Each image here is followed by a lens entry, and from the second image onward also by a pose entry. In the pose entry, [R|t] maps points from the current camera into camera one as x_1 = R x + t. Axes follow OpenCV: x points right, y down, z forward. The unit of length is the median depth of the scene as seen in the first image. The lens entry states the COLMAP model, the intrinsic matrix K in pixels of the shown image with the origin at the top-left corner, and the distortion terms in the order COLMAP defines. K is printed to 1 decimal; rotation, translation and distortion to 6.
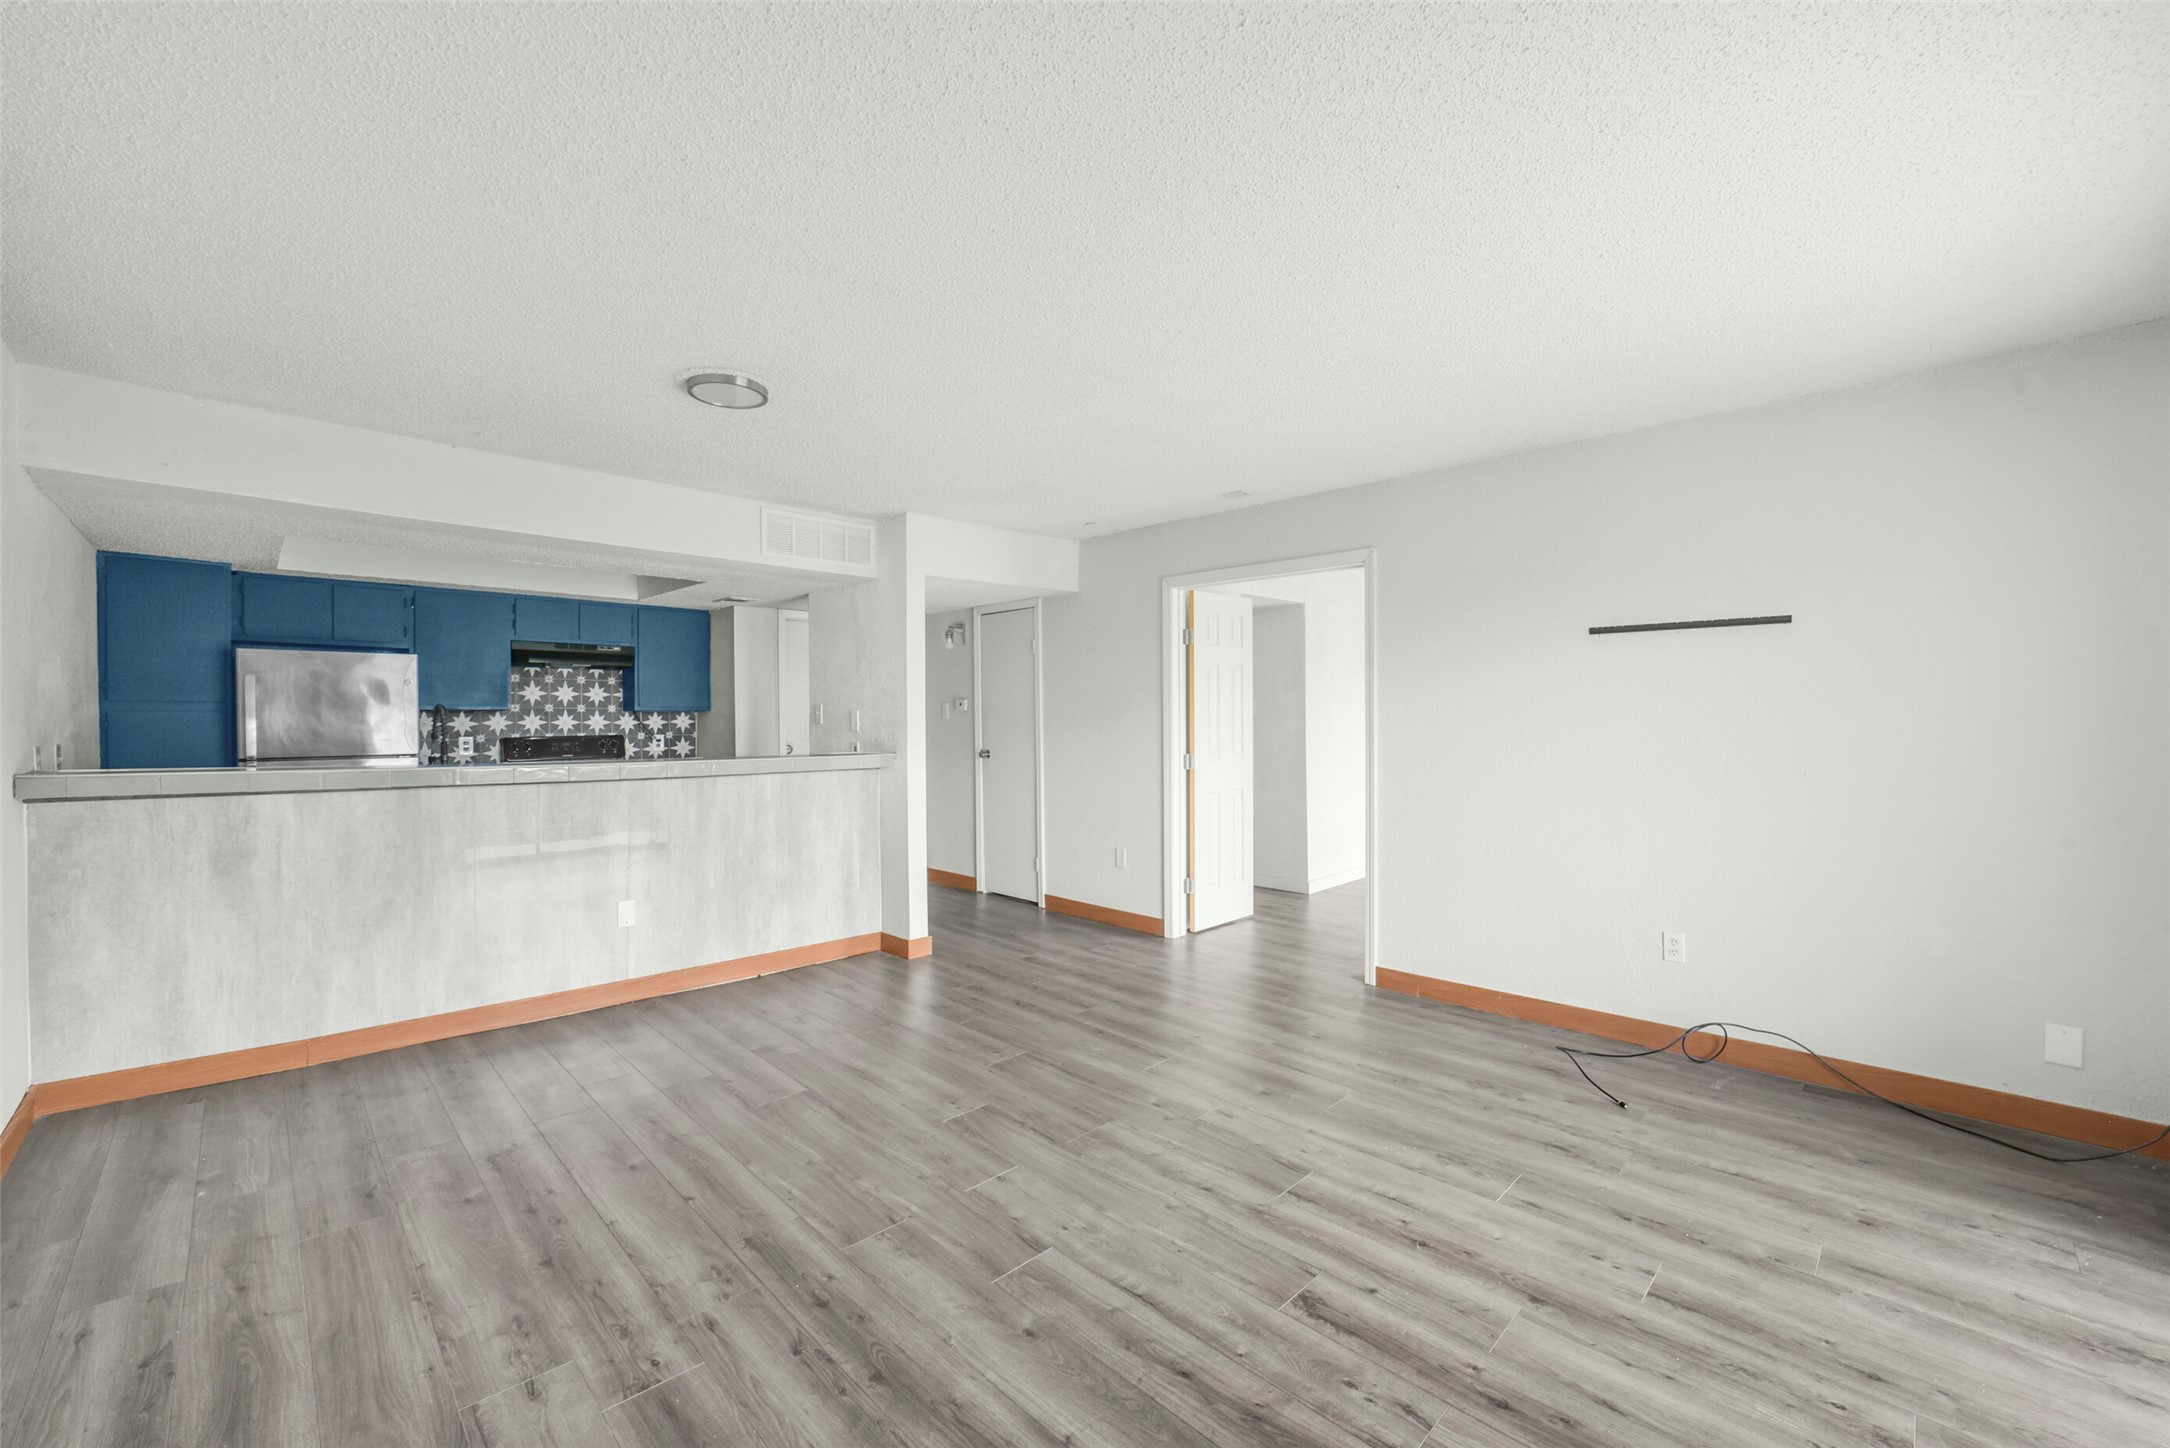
lens RADIAL K [[869.7, 0, 1097.3], [0, 869.7, 720.2], [0, 0, 1]] dist [-0.030111, 0.008994]
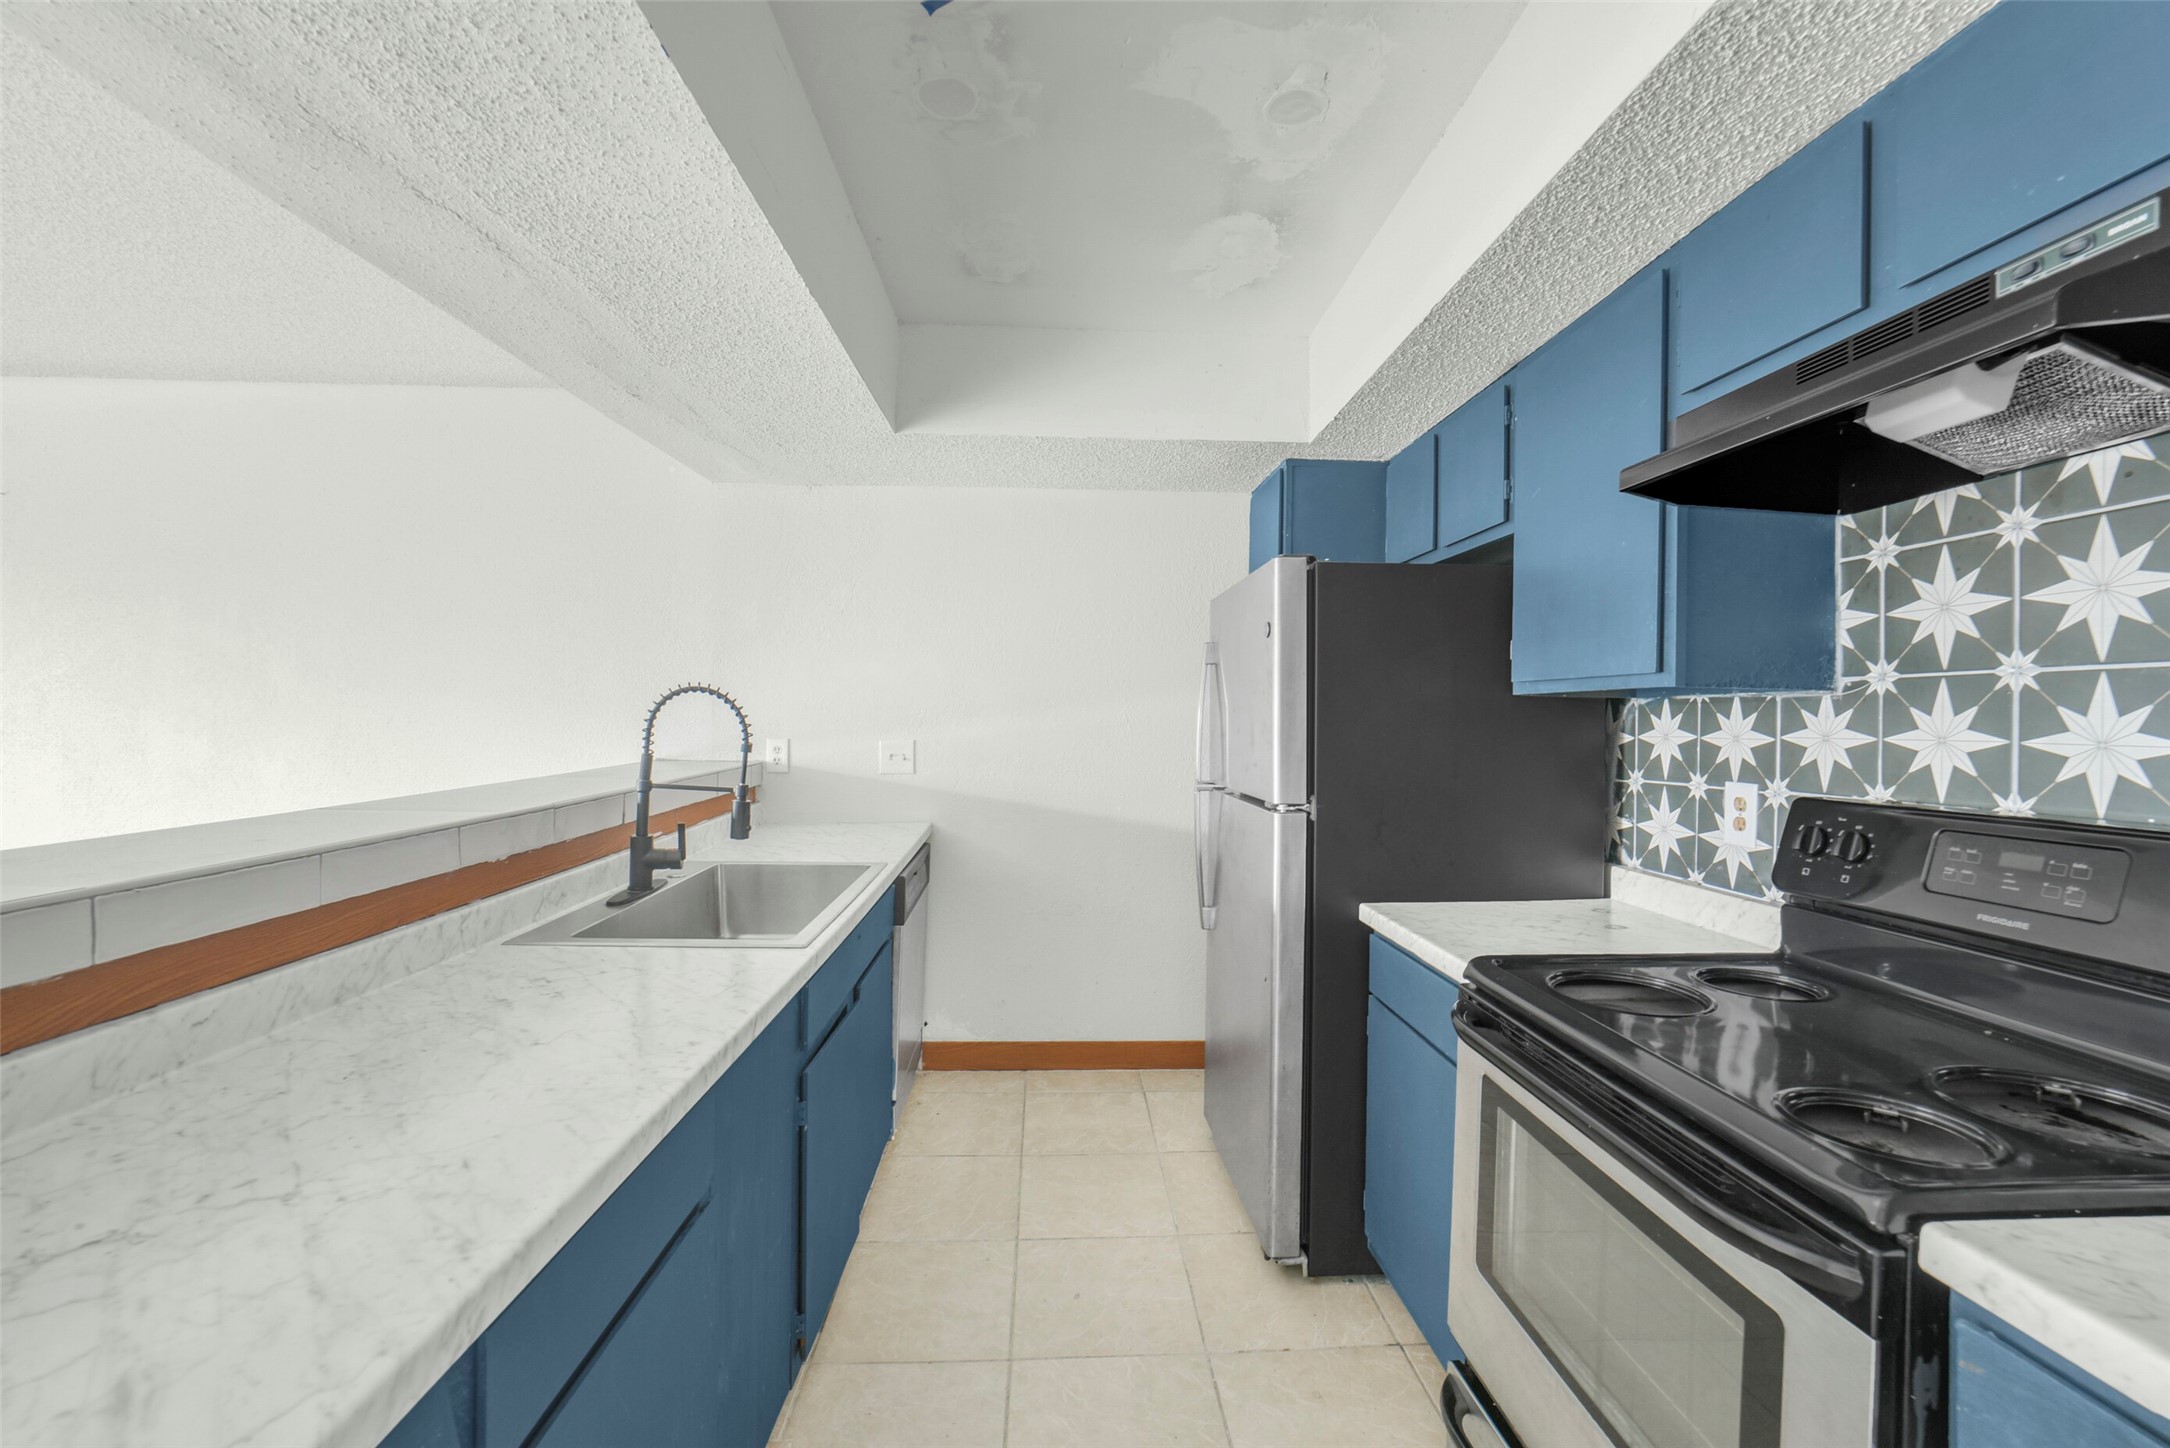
lens RADIAL K [[887.4, 0, 1090.8], [0, 887.4, 716.5], [0, 0, 1]] dist [-0.032176, 0.009520]
pose [[-0.680335, -0.001078, -0.732900, -0.486987], [-0.005056, 0.999982, 0.003222, -0.004304], [0.732884, 0.005897, -0.680329, 1.394301]]
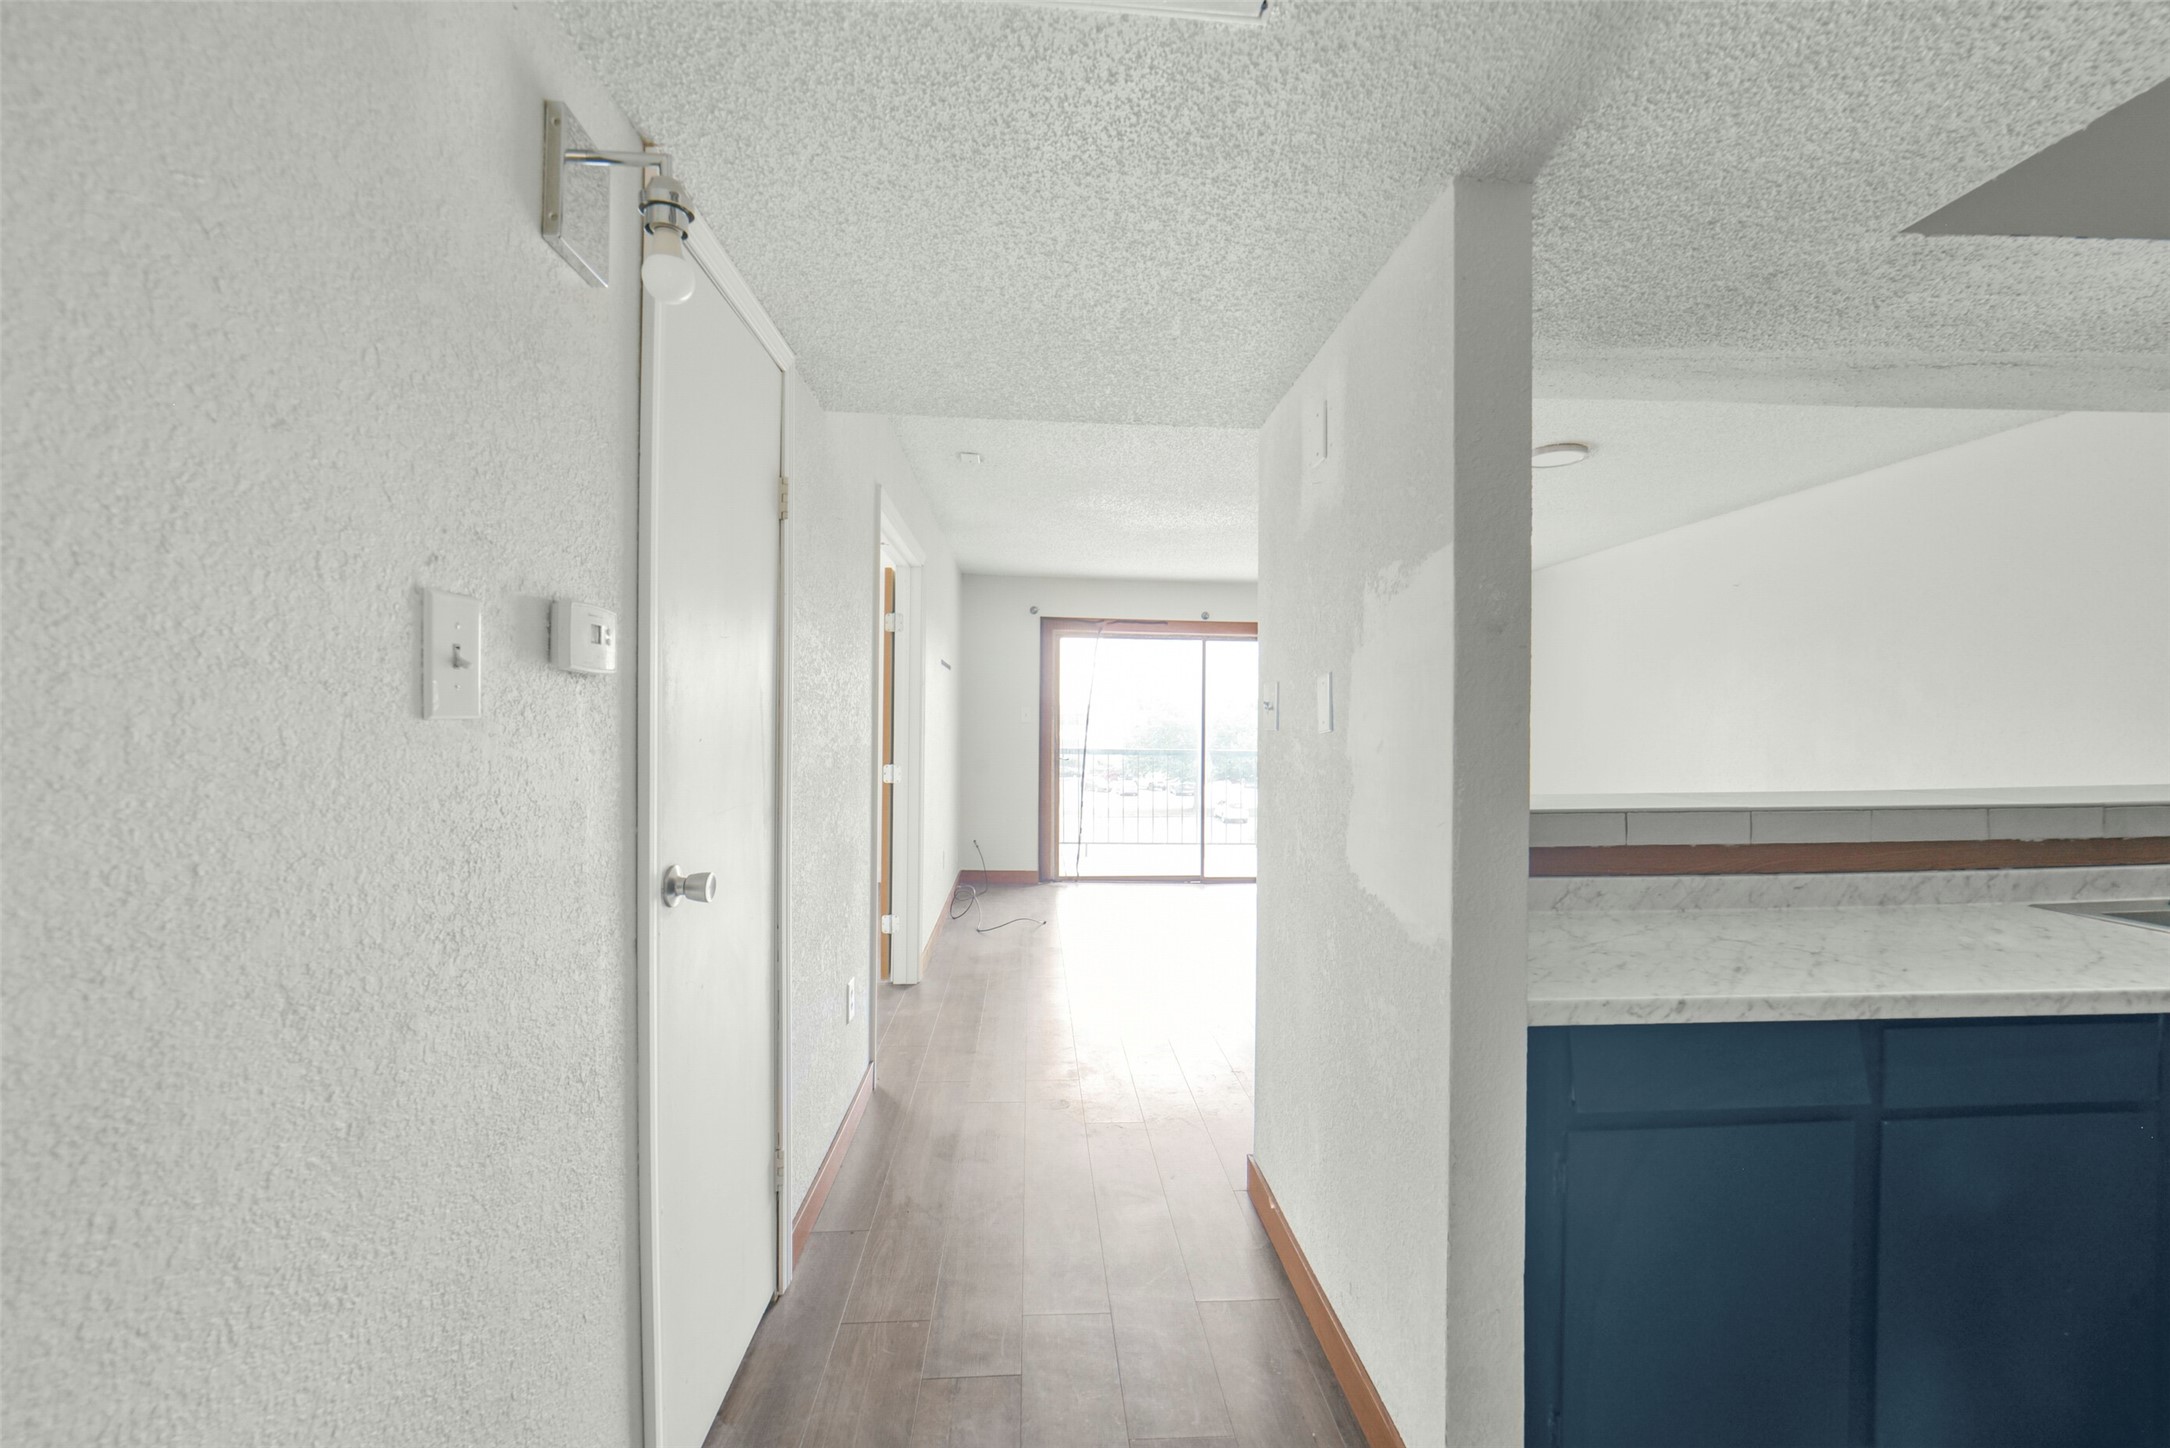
lens RADIAL K [[864.3, 0, 1088.3], [0, 864.3, 706.8], [0, 0, 1]] dist [-0.031745, 0.009112]
pose [[-0.743805, 0.007606, 0.668353, -0.516421], [-0.000268, 0.999932, -0.011678, -0.006753], [-0.668396, -0.008865, -0.743752, 1.635619]]
